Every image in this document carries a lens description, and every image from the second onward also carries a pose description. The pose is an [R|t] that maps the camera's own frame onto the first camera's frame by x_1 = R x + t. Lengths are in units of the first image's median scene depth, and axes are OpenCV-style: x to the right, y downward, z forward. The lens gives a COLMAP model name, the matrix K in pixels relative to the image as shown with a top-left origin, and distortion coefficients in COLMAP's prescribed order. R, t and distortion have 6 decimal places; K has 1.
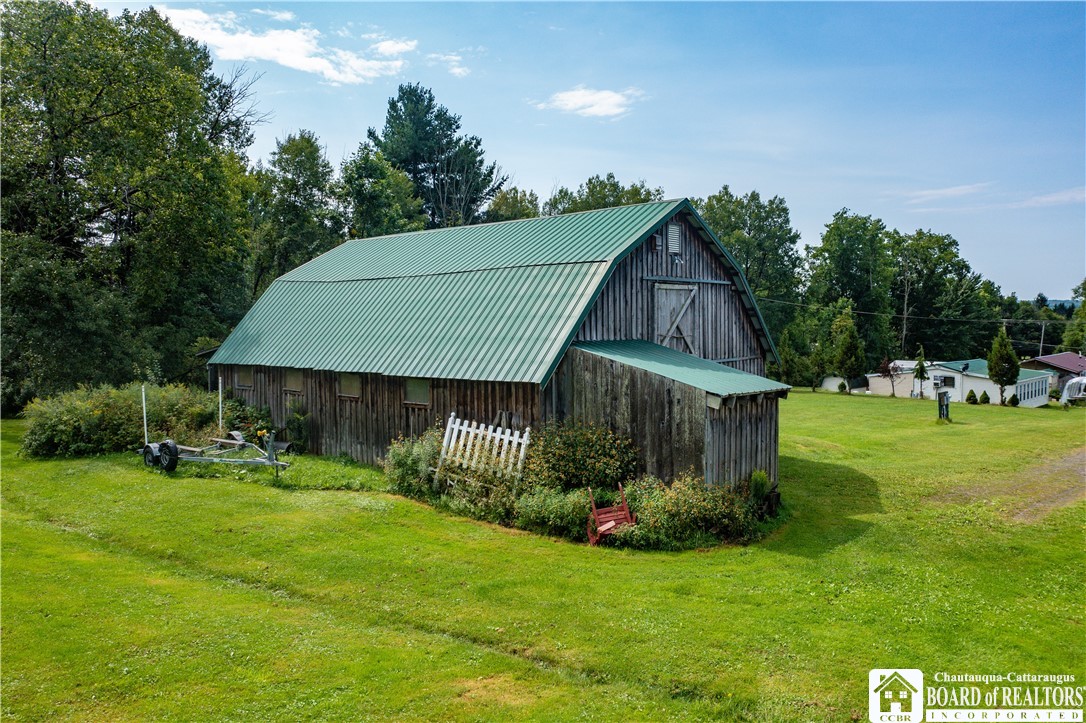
lens RADIAL K [[850.5, 0, 543.0], [0, 850.5, 361.5], [0, 0, 1]] dist [-0.028750, 0.001043]
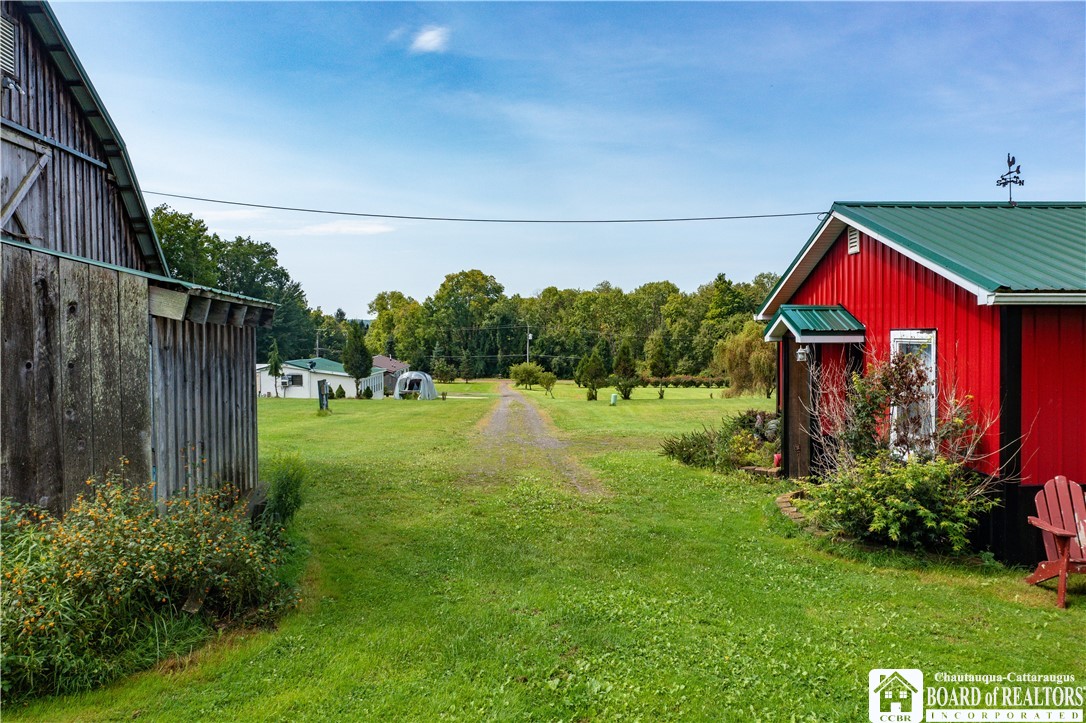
lens RADIAL K [[850.5, 0, 543.0], [0, 850.5, 361.5], [0, 0, 1]] dist [-0.028750, 0.001043]
pose [[0.712607, -0.024683, 0.701129, 0.023888], [0.039467, 0.999209, -0.004936, 0.056322], [-0.700452, 0.031189, 0.713018, 0.370581]]
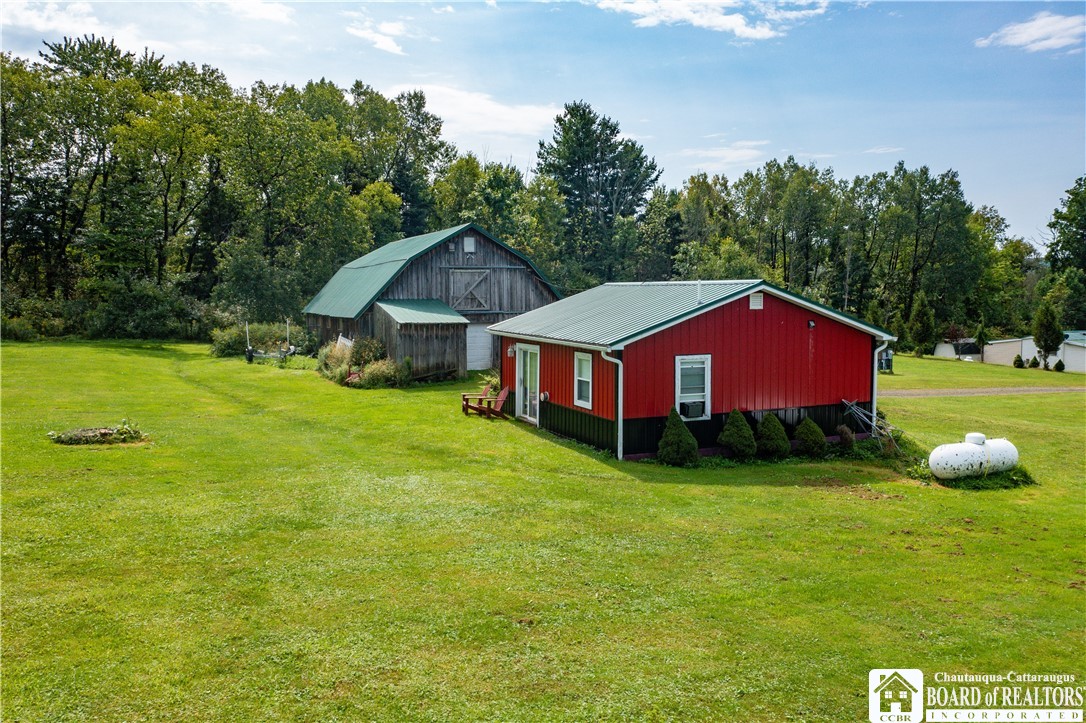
lens RADIAL K [[865.6, 0, 543.0], [0, 865.6, 361.5], [0, 0, 1]] dist [-0.044120, -0.000283]
pose [[0.918556, 0.030319, -0.394127, 0.934711], [-0.017824, 0.999217, 0.035325, 0.035380], [0.394889, -0.025423, 0.918377, -0.592378]]
